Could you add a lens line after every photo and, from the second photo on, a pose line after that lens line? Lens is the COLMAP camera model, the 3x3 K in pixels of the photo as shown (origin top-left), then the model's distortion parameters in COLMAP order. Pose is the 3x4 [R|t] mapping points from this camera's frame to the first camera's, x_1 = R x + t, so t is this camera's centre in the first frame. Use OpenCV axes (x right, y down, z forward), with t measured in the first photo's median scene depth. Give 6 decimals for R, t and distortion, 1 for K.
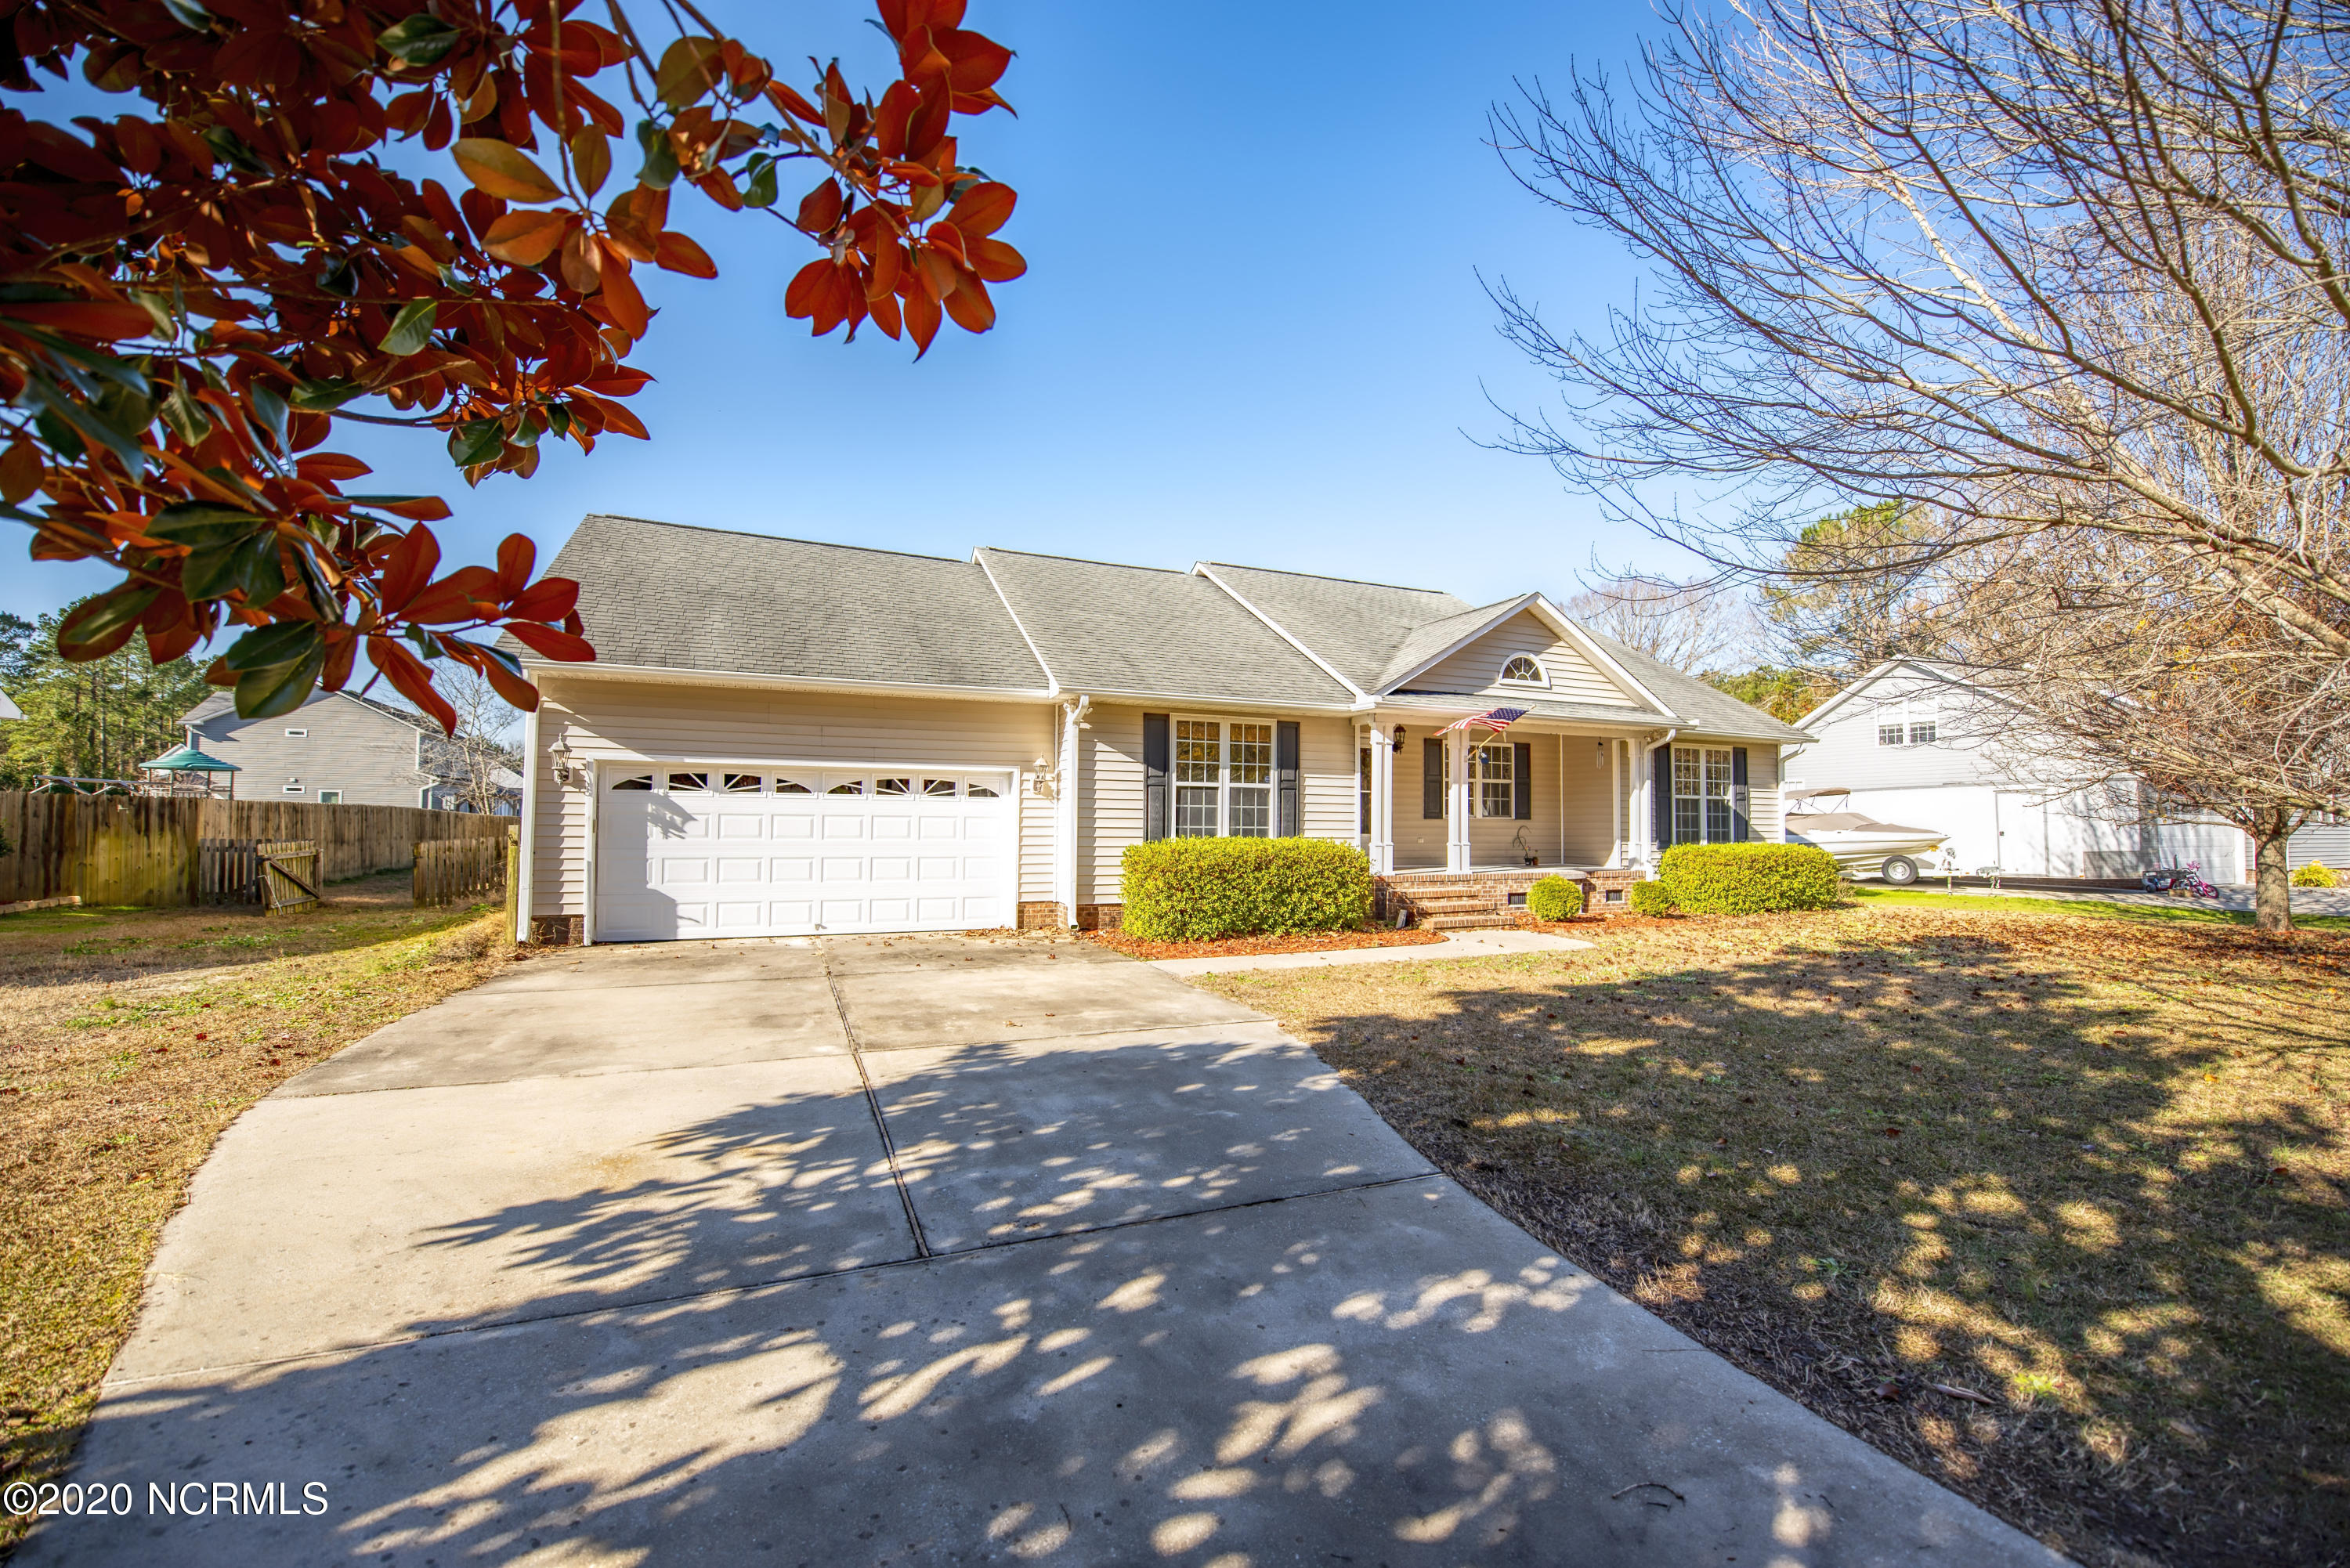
lens RADIAL K [[938.5, 0, 1178.9], [0, 938.5, 789.5], [0, 0, 1]] dist [-0.020151, -0.000025]
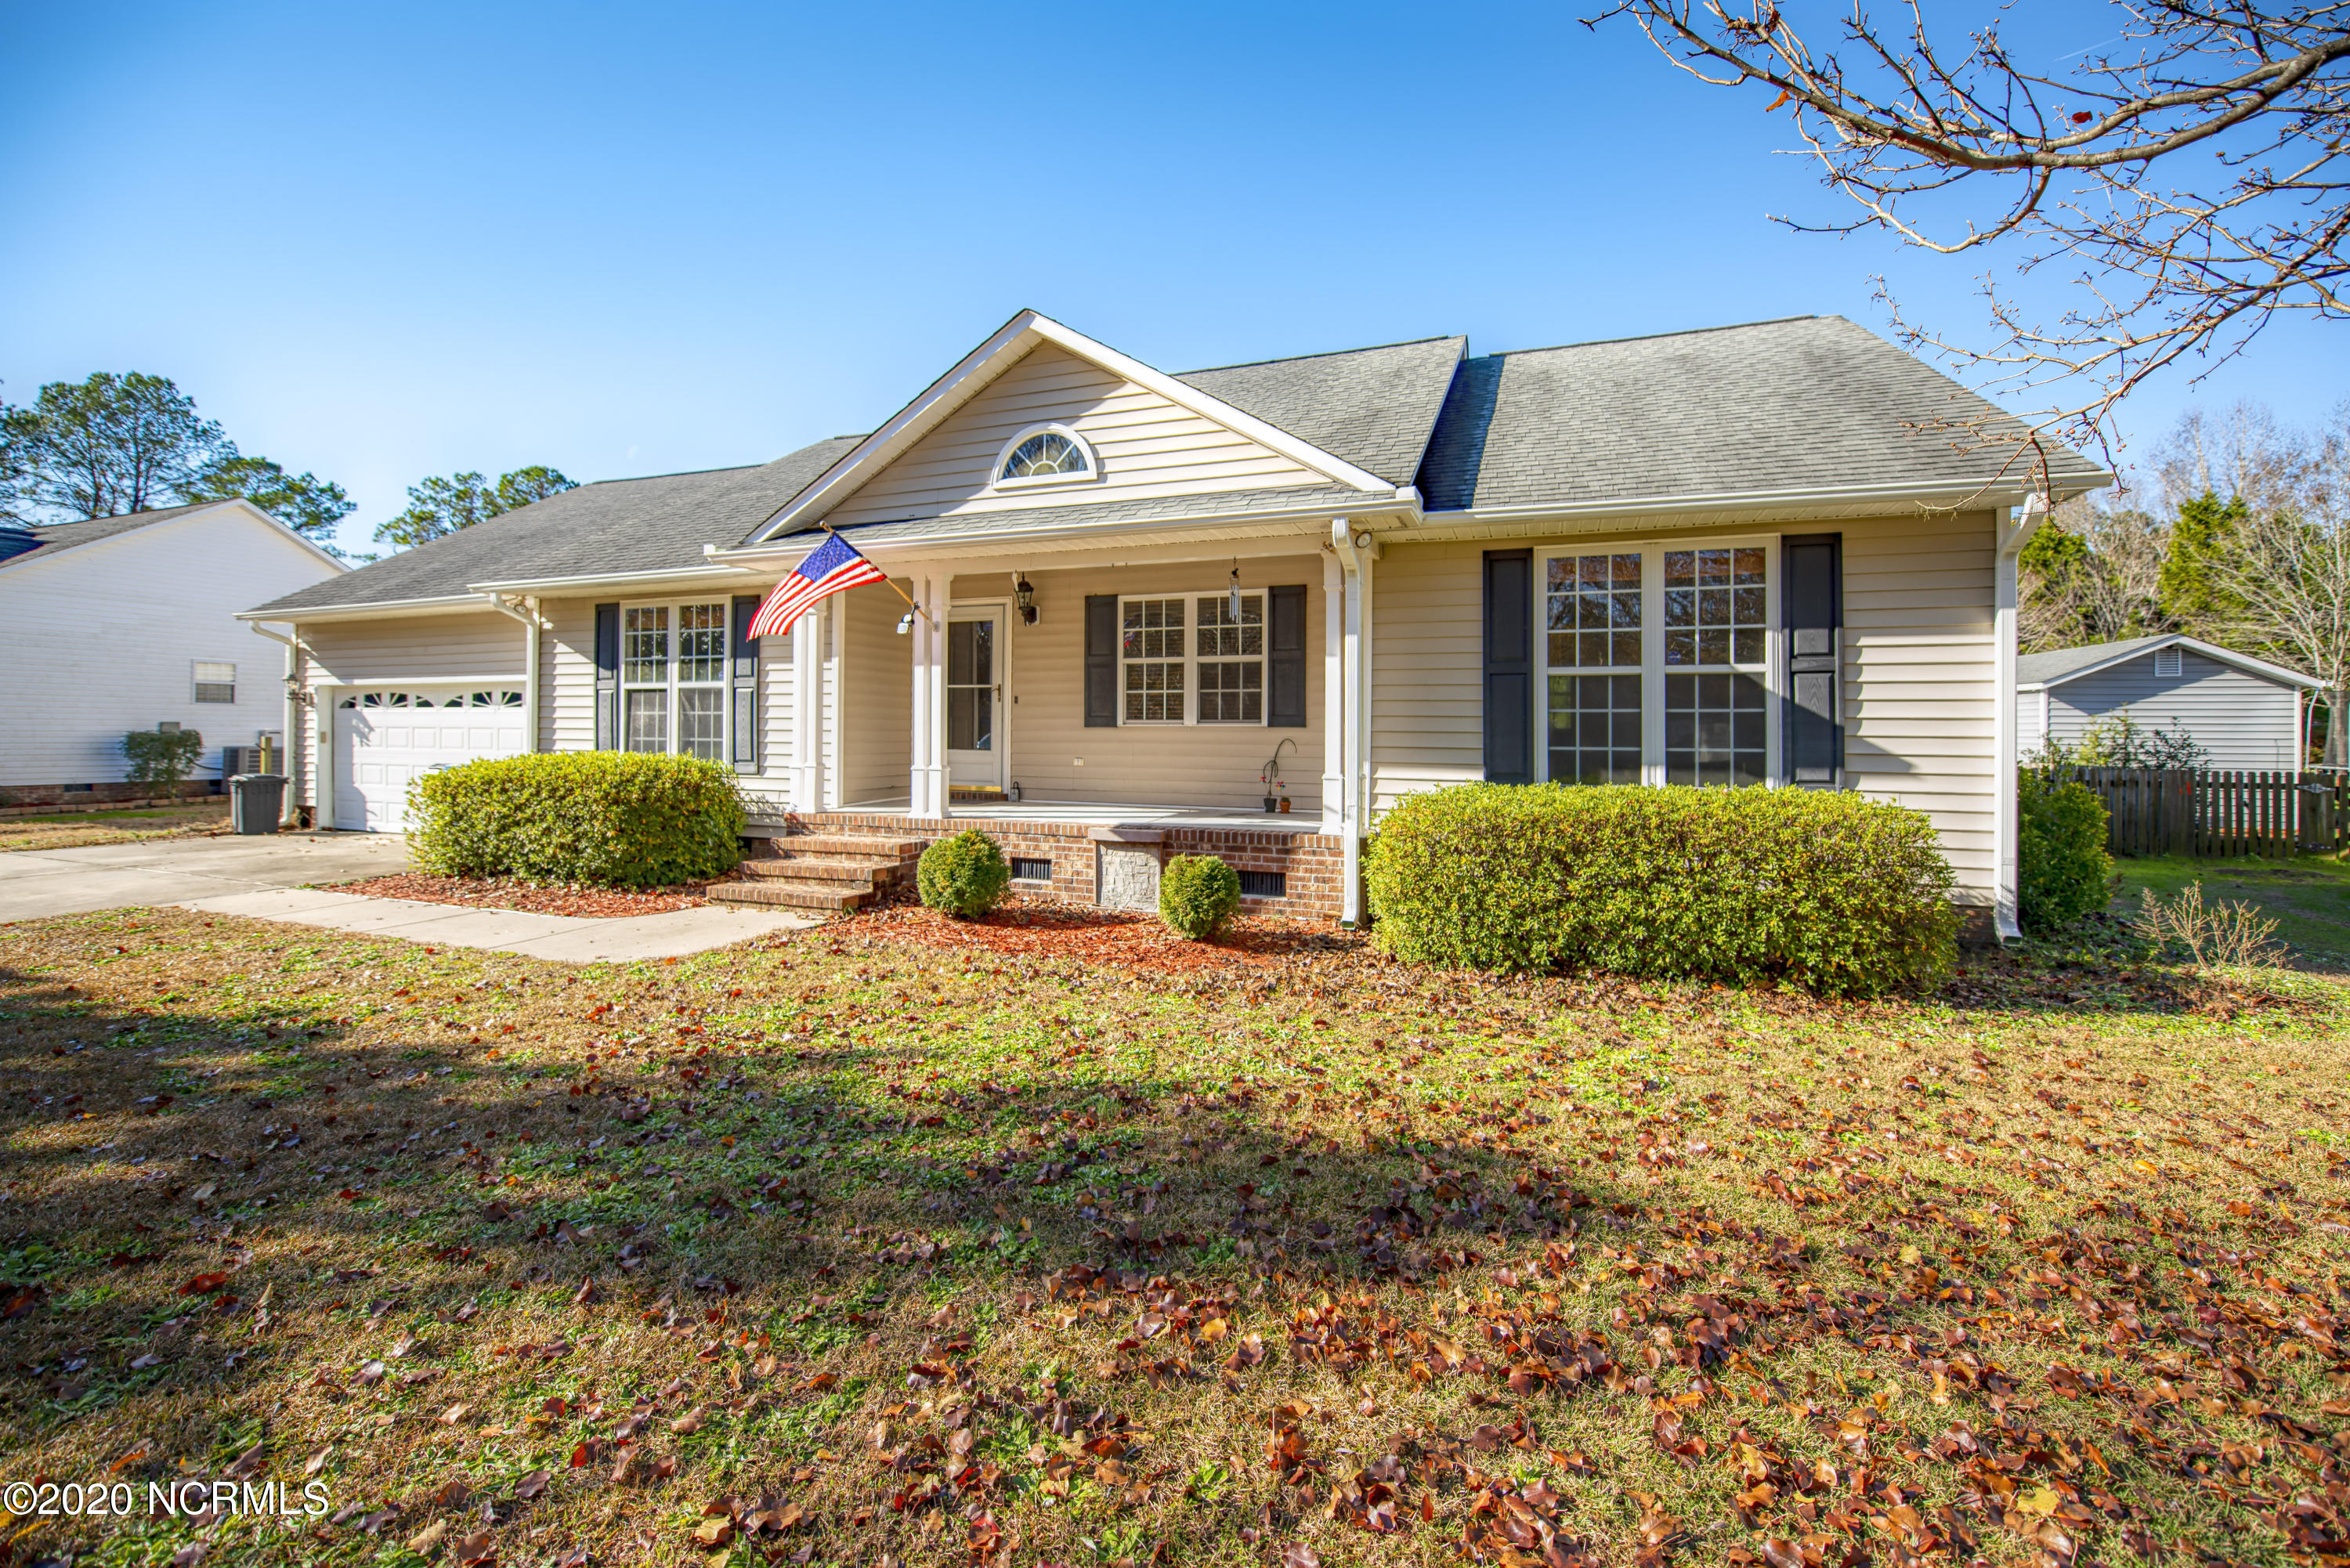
lens RADIAL K [[950.8, 0, 1173.6], [0, 950.8, 719.4], [0, 0, 1]] dist [-0.023305, -0.000060]
pose [[0.717129, -0.013042, -0.696818, 0.933545], [0.024435, 0.999681, 0.006437, 0.029947], [0.696512, -0.021643, 0.717219, 0.746834]]
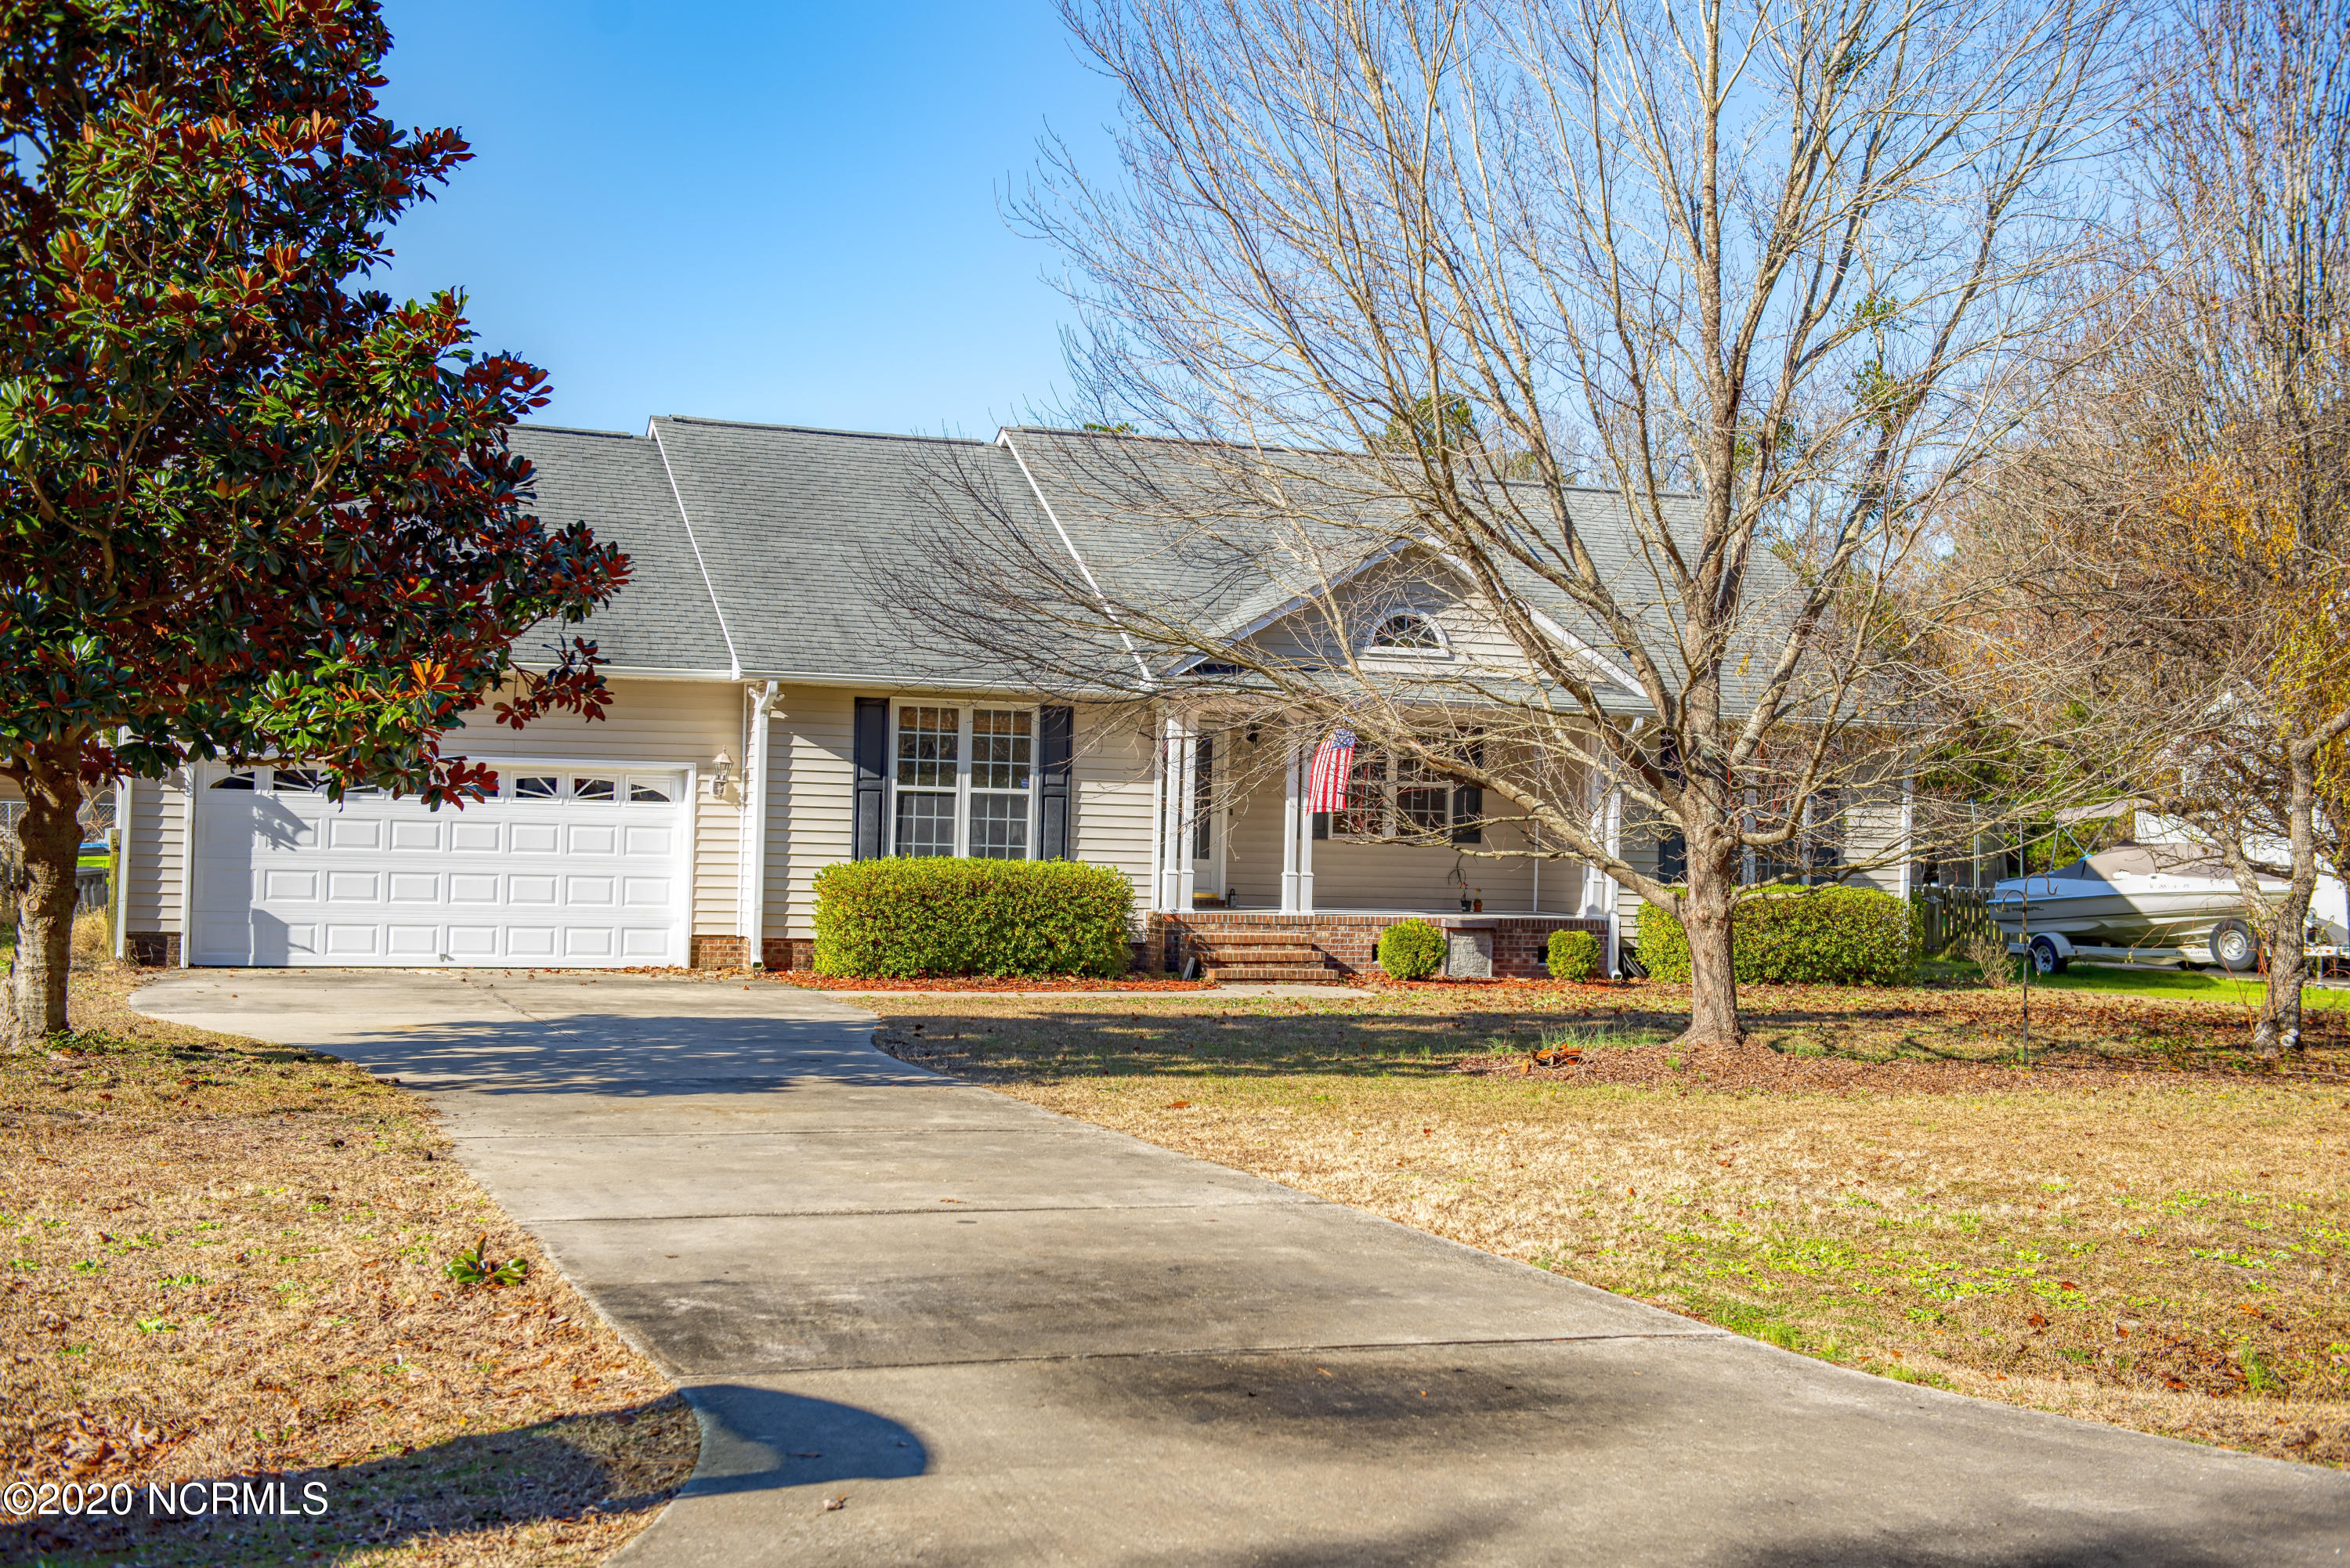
lens RADIAL K [[2961.9, 0, 1175.0], [0, 2961.9, 784.0], [0, 0, 1]] dist [0.138632, 0.000464]
pose [[0.998442, 0.018388, -0.052683, 0.360190], [-0.017251, 0.999610, 0.021952, -0.068330], [0.053066, -0.021009, 0.998370, -1.457148]]
